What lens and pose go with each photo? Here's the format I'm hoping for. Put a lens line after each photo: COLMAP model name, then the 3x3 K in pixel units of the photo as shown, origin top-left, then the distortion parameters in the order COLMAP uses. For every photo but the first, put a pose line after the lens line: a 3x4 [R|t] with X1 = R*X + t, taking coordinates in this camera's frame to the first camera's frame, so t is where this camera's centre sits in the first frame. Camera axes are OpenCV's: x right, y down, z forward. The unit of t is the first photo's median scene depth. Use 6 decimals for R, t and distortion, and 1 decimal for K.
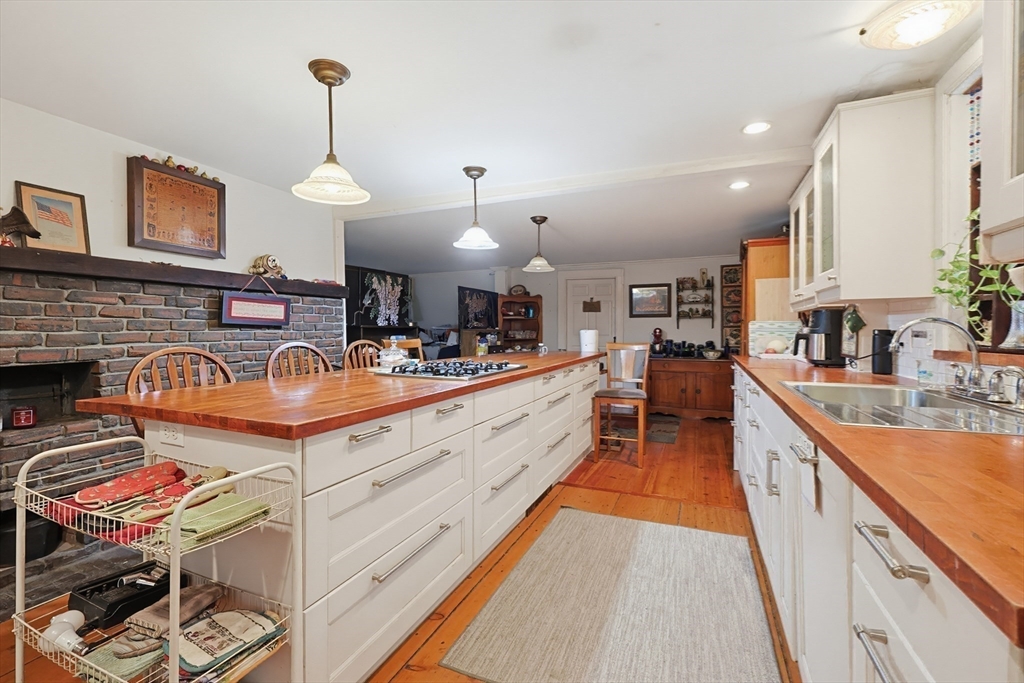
lens RADIAL K [[438.9, 0, 504.9], [0, 438.9, 336.4], [0, 0, 1]] dist [-0.002972, -0.001994]
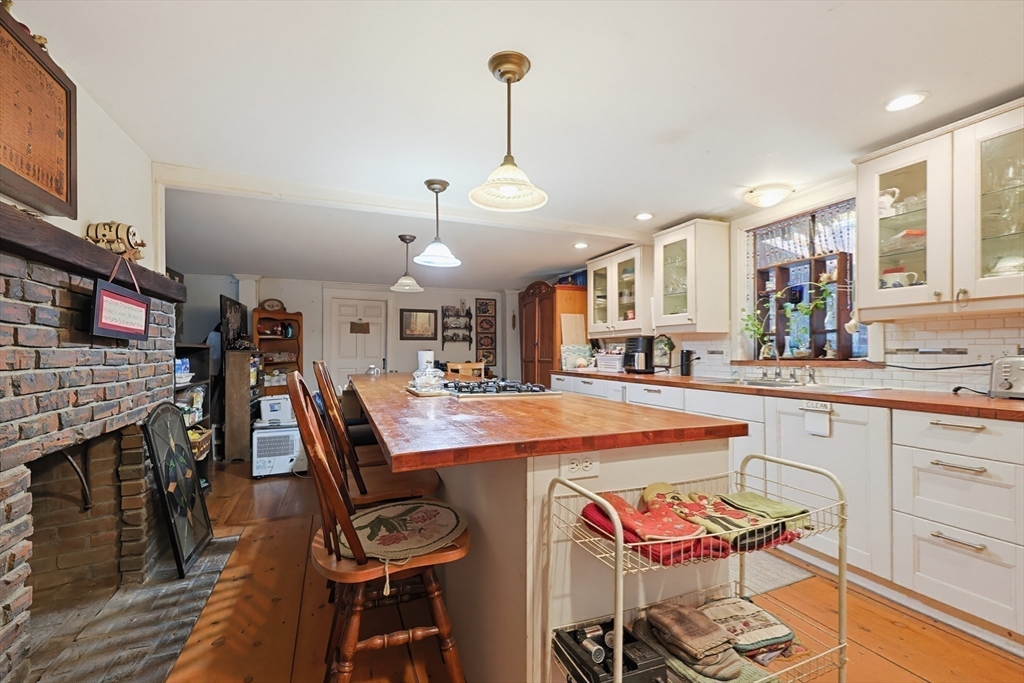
lens RADIAL K [[438.9, 0, 500.8], [0, 438.9, 352.5], [0, 0, 1]] dist [-0.002972, -0.001994]
pose [[0.699168, 0.000675, 0.714957, -0.647970], [0.011653, 0.999856, -0.012340, 0.005432], [-0.714863, 0.016960, 0.699059, 0.226840]]
